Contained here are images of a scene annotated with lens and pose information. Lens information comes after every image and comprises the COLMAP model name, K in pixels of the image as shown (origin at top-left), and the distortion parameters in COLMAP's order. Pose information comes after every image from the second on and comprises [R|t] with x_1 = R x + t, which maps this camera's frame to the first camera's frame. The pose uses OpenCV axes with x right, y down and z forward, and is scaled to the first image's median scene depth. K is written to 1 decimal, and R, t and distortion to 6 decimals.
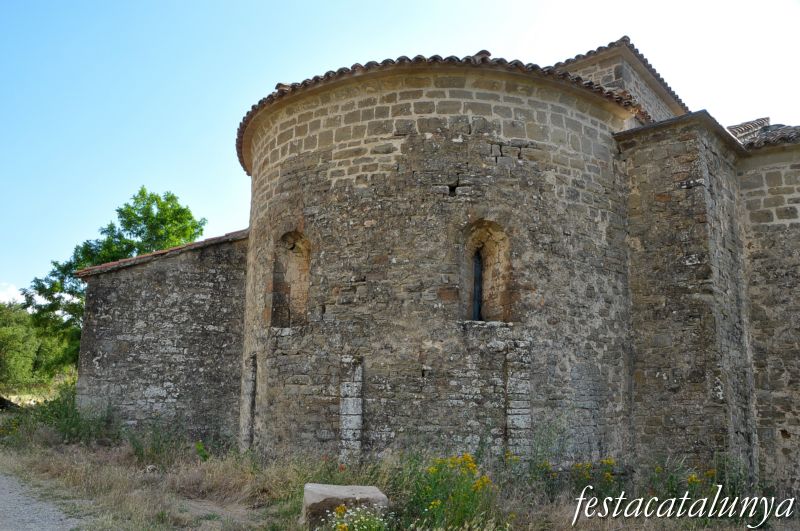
lens RADIAL K [[618.7, 0, 400.5], [0, 618.7, 265.6], [0, 0, 1]] dist [-0.072365, -0.001564]
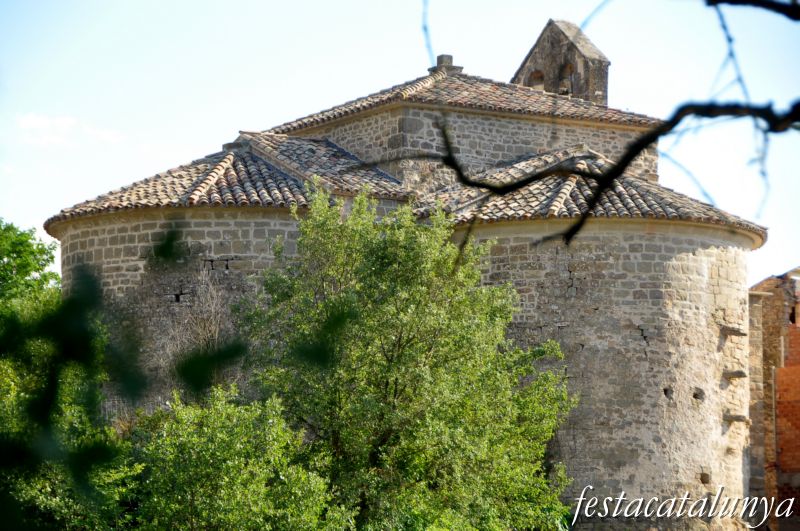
lens RADIAL K [[3279.2, 0, 400.1], [0, 3279.2, 265.9], [0, 0, 1]] dist [1.697194, 0.000000]
pose [[0.956677, -0.058381, -0.285239, 2.648811], [0.086233, 0.992550, 0.086073, -0.776443], [0.278089, -0.106941, 0.954584, -5.891389]]
